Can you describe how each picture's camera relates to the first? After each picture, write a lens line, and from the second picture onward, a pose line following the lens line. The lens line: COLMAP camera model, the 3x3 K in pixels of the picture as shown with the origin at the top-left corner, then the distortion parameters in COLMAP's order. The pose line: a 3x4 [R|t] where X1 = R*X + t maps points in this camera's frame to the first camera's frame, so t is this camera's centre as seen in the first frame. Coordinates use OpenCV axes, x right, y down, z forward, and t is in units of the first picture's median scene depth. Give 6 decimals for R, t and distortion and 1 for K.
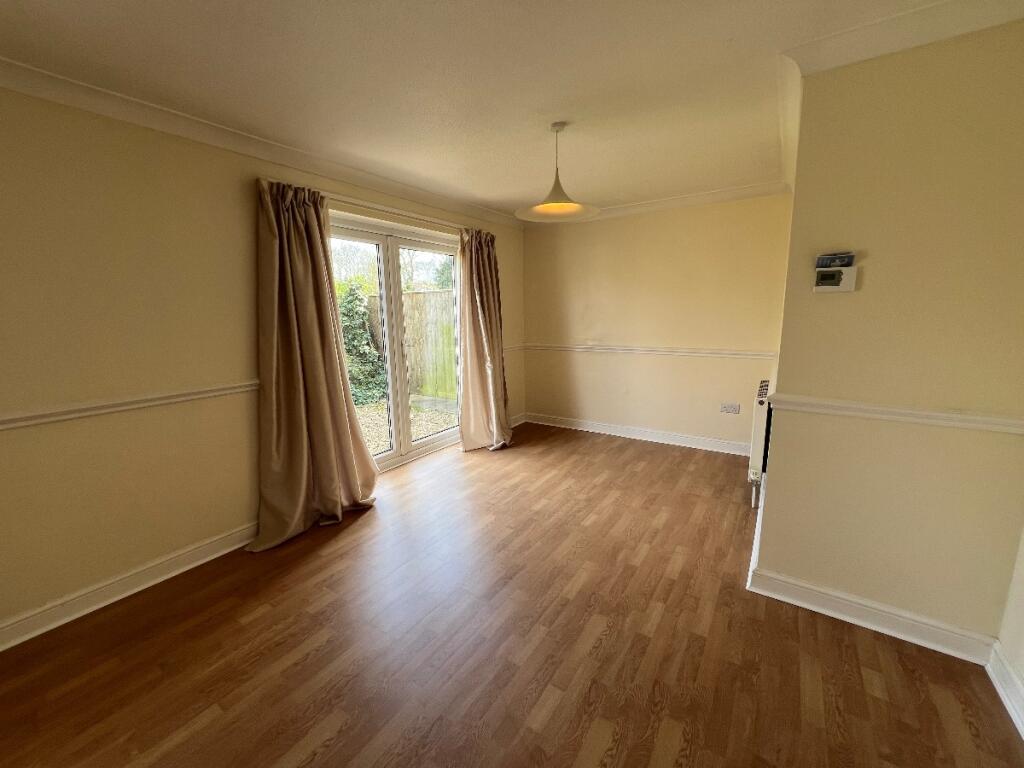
lens RADIAL K [[409.0, 0, 511.5], [0, 409.0, 382.4], [0, 0, 1]] dist [-0.001124, -0.000130]
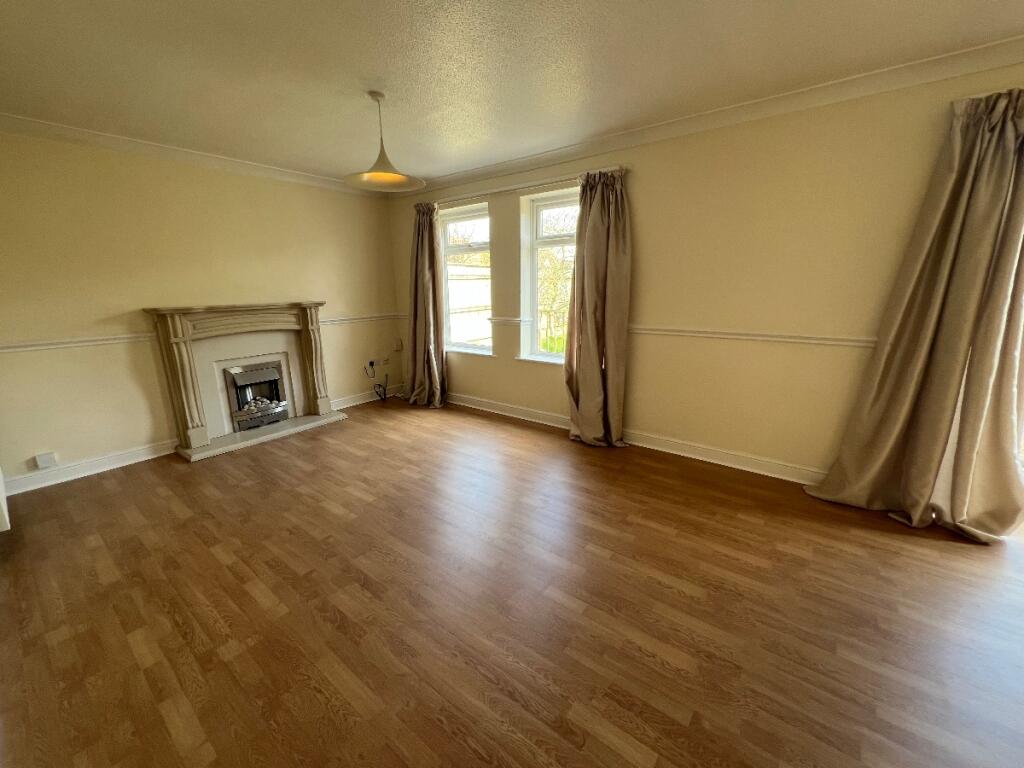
lens RADIAL K [[409.0, 0, 511.7], [0, 409.0, 383.6], [0, 0, 1]] dist [-0.001124, -0.000130]
pose [[-0.058420, 0.252734, -0.965770, 0.388296], [-0.162142, 0.952175, 0.258984, -0.012691], [0.985037, 0.171721, -0.014647, 0.198795]]
